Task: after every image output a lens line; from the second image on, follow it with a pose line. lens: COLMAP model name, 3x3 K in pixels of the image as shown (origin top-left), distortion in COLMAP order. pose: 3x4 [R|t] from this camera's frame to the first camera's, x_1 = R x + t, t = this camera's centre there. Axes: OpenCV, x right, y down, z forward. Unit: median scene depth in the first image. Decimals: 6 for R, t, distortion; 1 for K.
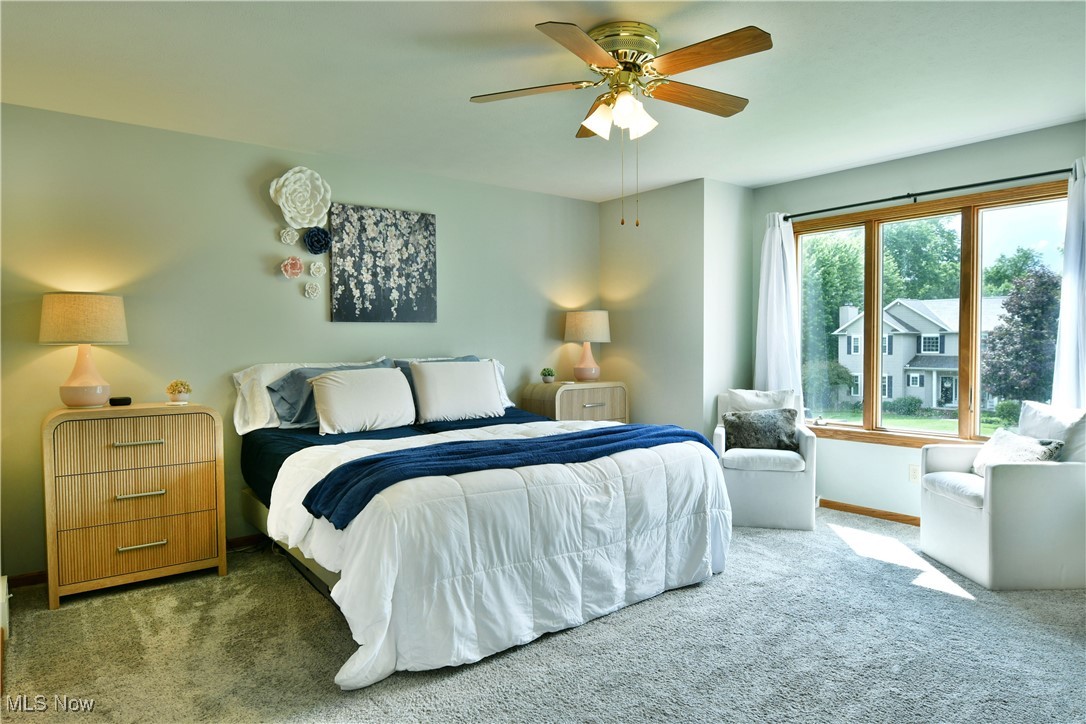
lens RADIAL K [[668.1, 0, 537.6], [0, 668.1, 362.7], [0, 0, 1]] dist [-0.006288, -0.004298]
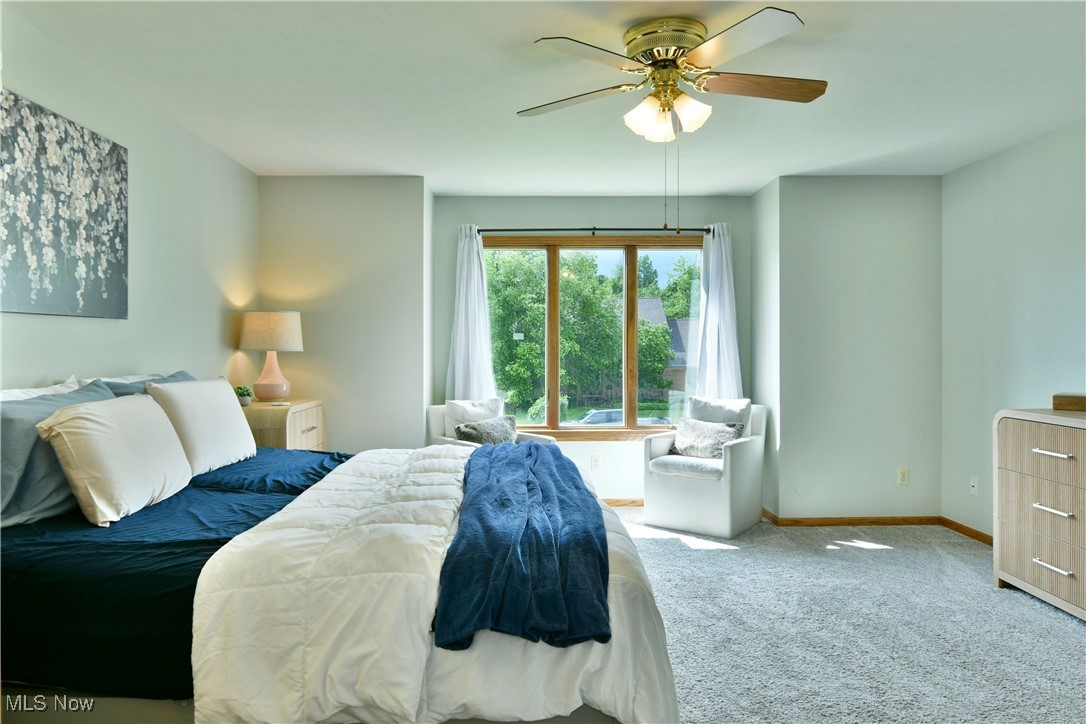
lens RADIAL K [[679.4, 0, 541.9], [0, 679.4, 347.5], [0, 0, 1]] dist [-0.002581, 0.000216]
pose [[0.614551, 0.006557, 0.788850, -0.439982], [0.021145, 0.999469, -0.024781, -0.010602], [-0.788593, 0.031909, 0.614086, 0.320734]]
